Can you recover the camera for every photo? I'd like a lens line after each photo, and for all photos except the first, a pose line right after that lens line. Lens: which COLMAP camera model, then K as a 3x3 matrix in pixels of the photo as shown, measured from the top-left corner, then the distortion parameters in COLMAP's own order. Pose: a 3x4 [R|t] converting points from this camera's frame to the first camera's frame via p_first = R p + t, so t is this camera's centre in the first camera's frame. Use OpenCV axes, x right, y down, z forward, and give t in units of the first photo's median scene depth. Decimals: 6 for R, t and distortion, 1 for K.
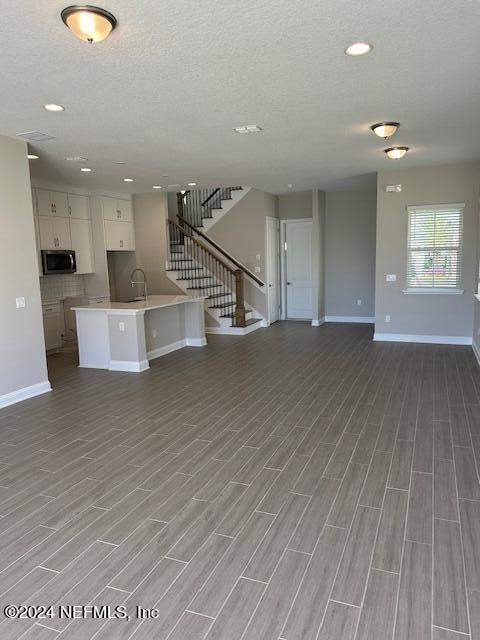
lens RADIAL K [[462.8, 0, 240.9], [0, 462.8, 320.4], [0, 0, 1]] dist [0.001653, -0.000609]
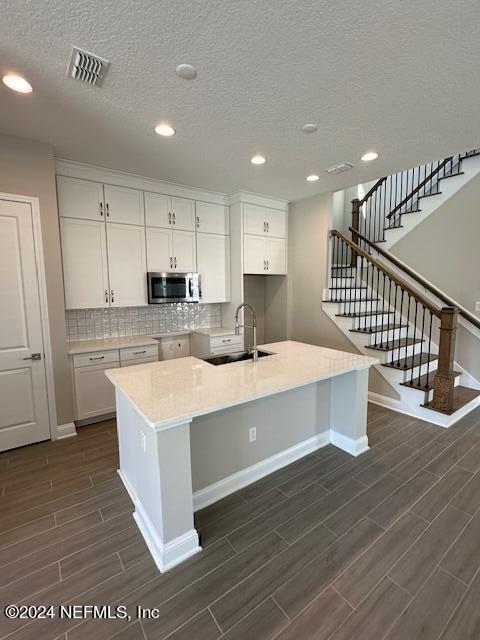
lens RADIAL K [[291.0, 0, 242.8], [0, 291.0, 317.6], [0, 0, 1]] dist [0.003204, 0.001249]
pose [[0.852662, 0.076495, -0.516833, -0.031134], [-0.082823, 0.996505, 0.010849, -0.077611], [0.515856, 0.033555, 0.856018, 0.547133]]
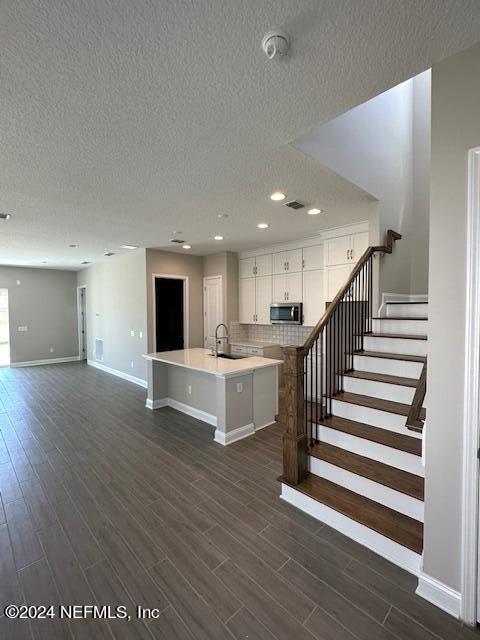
lens RADIAL K [[291.0, 0, 236.4], [0, 291.0, 318.8], [0, 0, 1]] dist [0.003204, 0.001249]
pose [[-0.408910, 0.050786, -0.911160, 0.250531], [-0.106486, 0.988974, 0.102912, -0.148187], [0.906341, 0.139108, -0.398993, 1.002774]]
